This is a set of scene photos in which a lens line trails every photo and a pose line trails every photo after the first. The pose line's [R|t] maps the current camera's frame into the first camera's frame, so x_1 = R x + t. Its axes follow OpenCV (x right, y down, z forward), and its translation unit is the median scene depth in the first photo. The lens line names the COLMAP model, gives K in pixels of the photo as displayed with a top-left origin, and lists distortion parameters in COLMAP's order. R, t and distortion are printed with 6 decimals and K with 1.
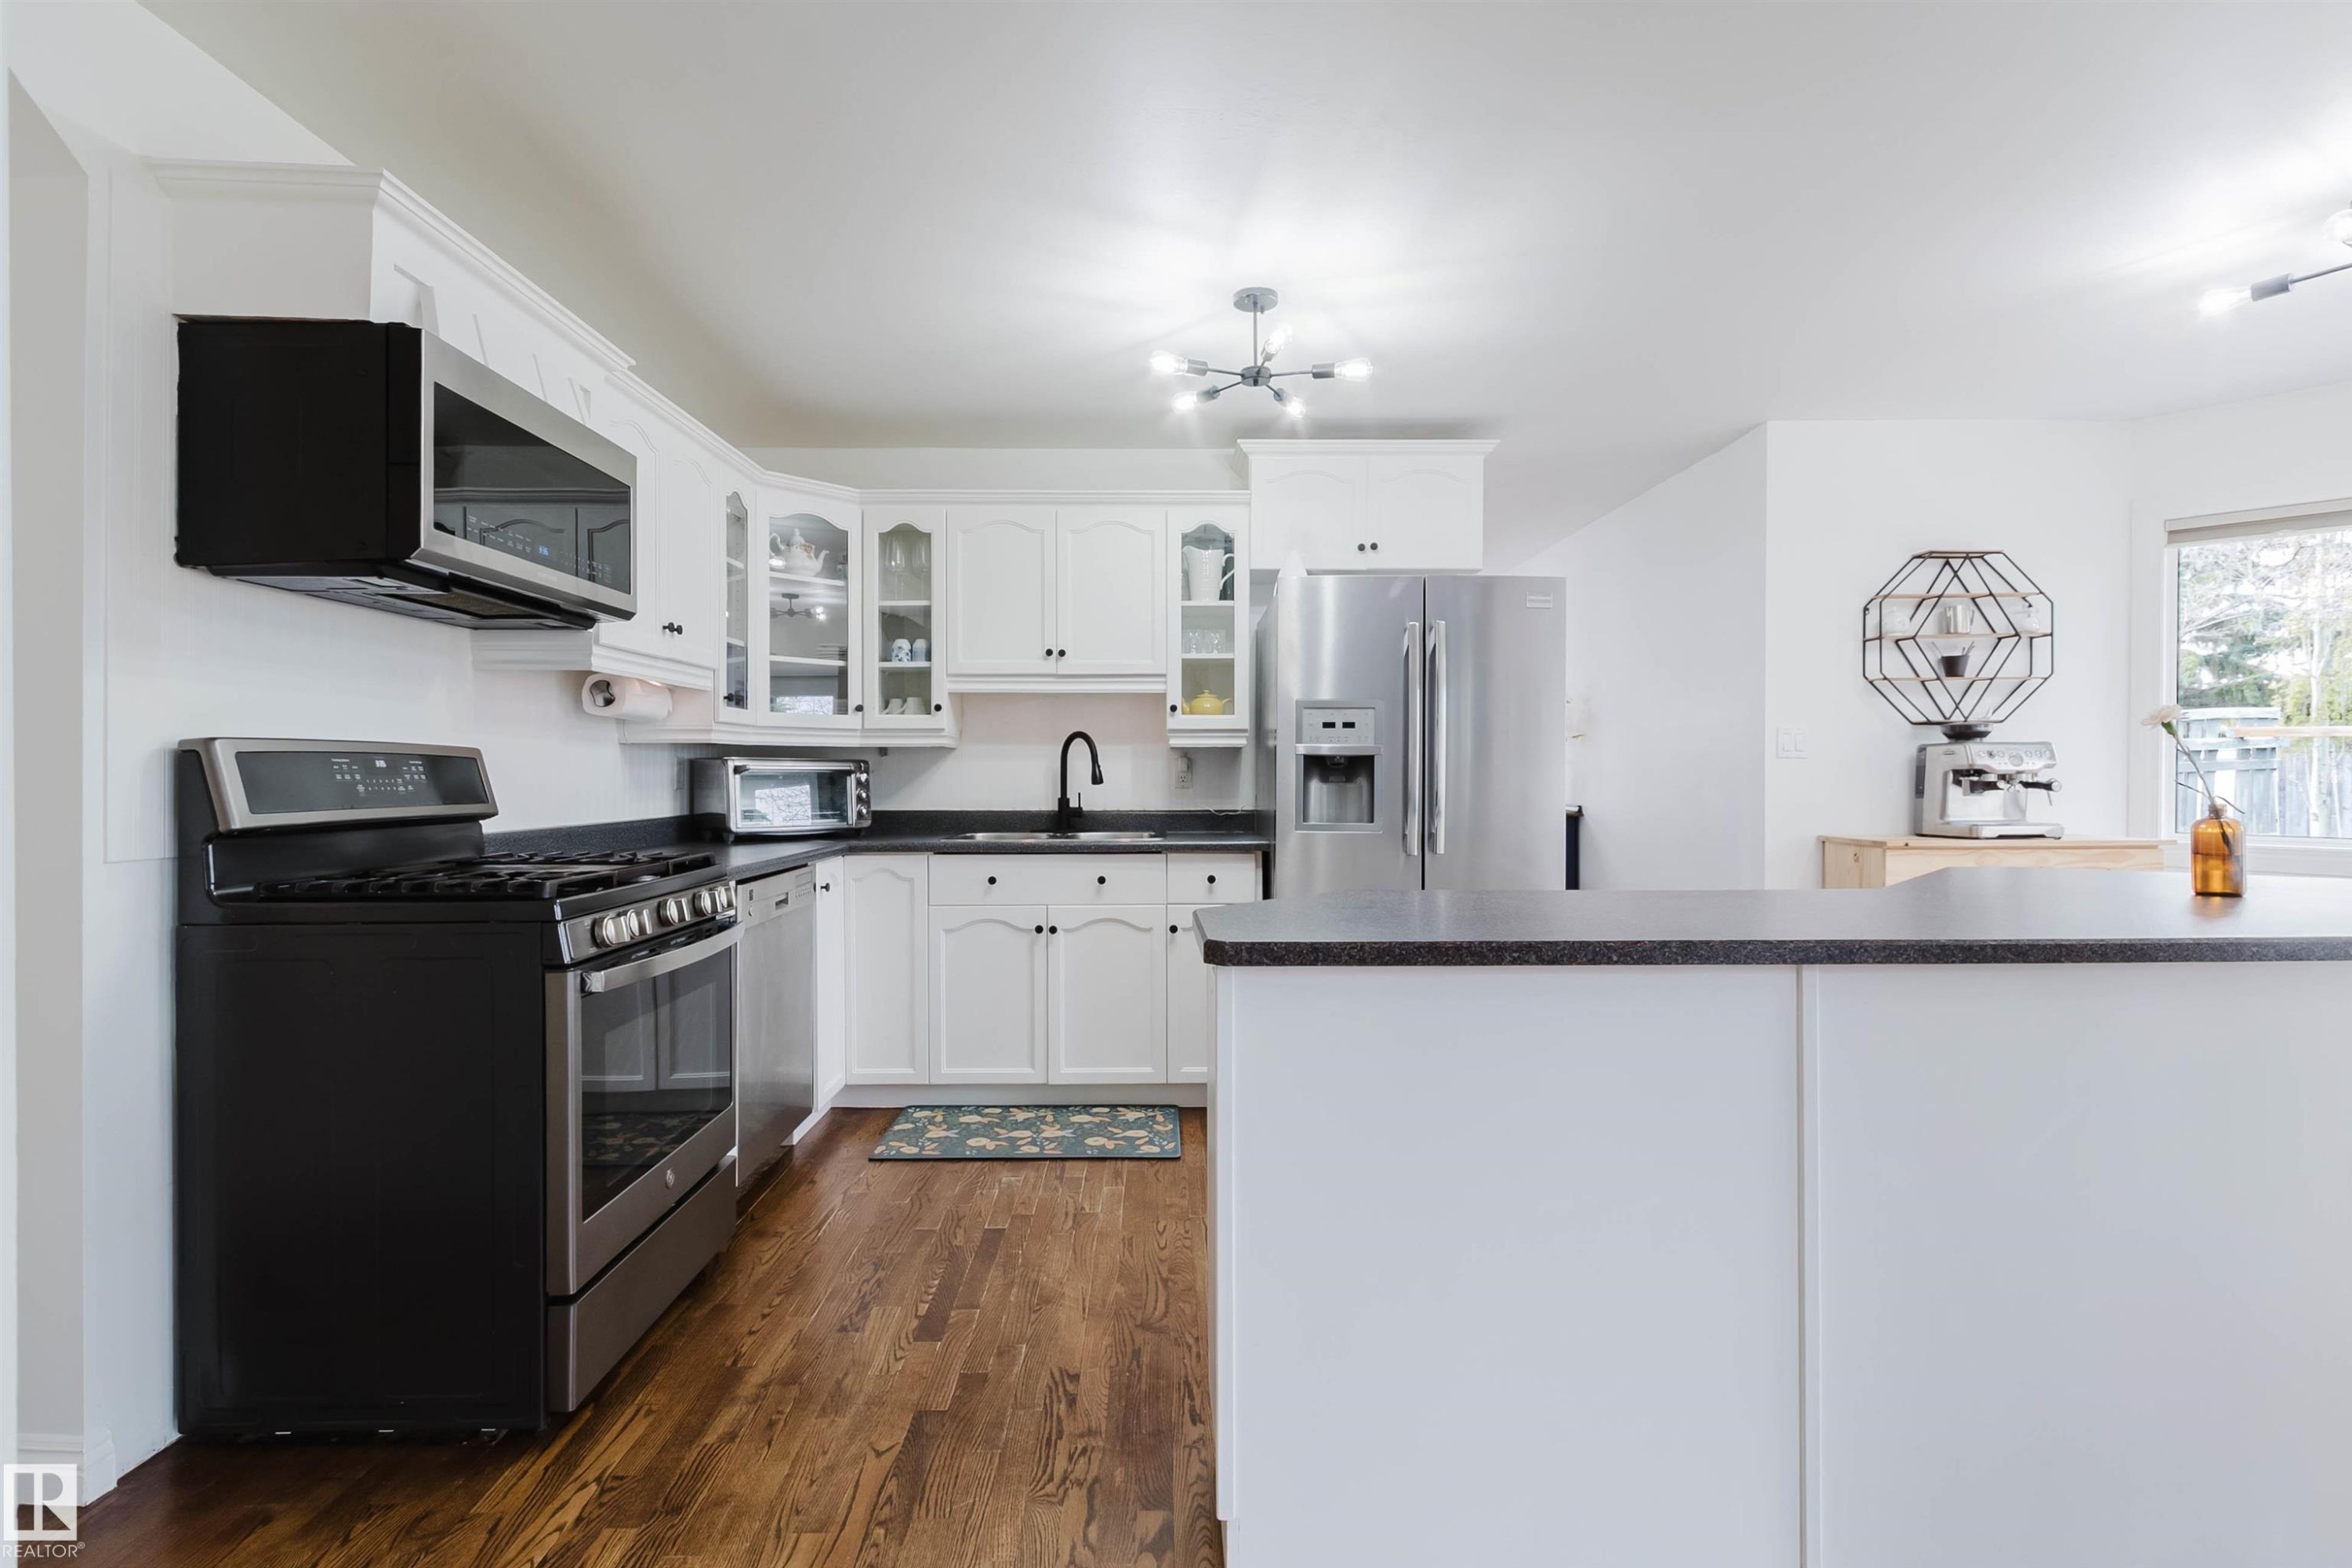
lens RADIAL K [[1071.8, 0, 1162.3], [0, 1071.8, 774.1], [0, 0, 1]] dist [-0.000617, 0.001360]
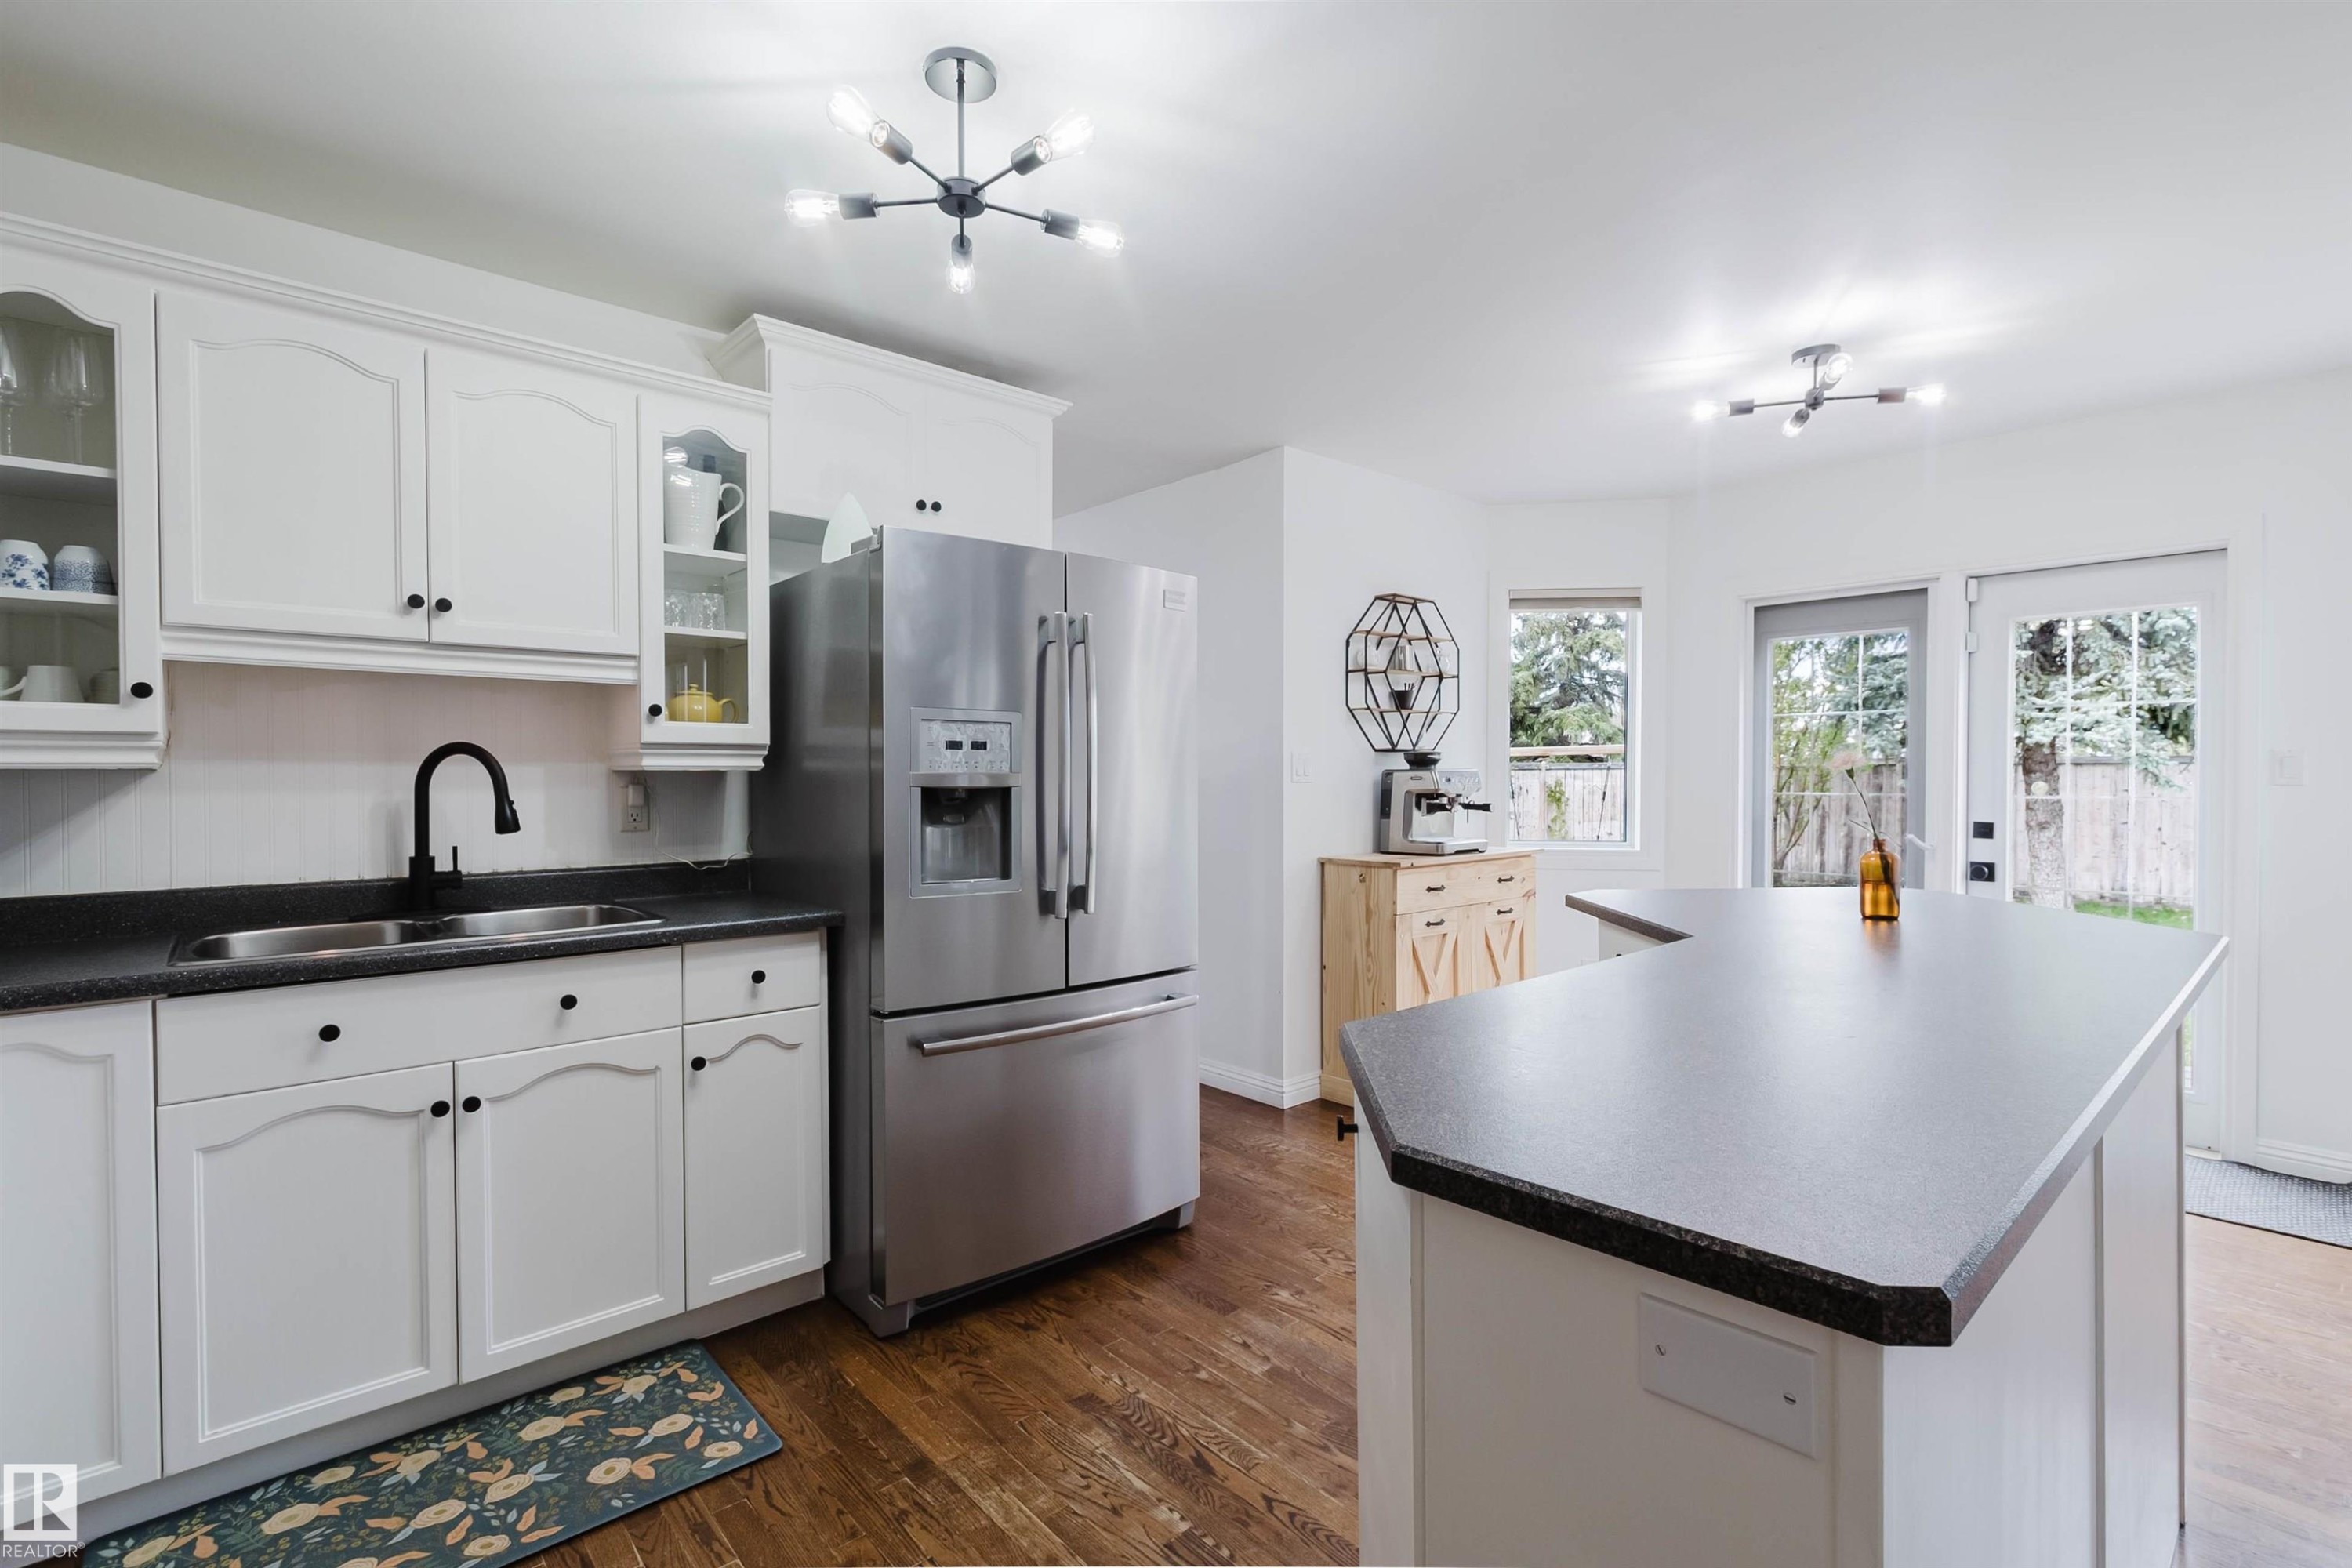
lens RADIAL K [[1071.8, 0, 1185.2], [0, 1071.8, 791.0], [0, 0, 1]] dist [-0.000617, 0.001360]
pose [[0.758636, -0.009764, 0.651441, -0.165368], [0.003944, 0.999938, 0.010396, -0.018858], [-0.651503, -0.005317, 0.758628, 0.312504]]
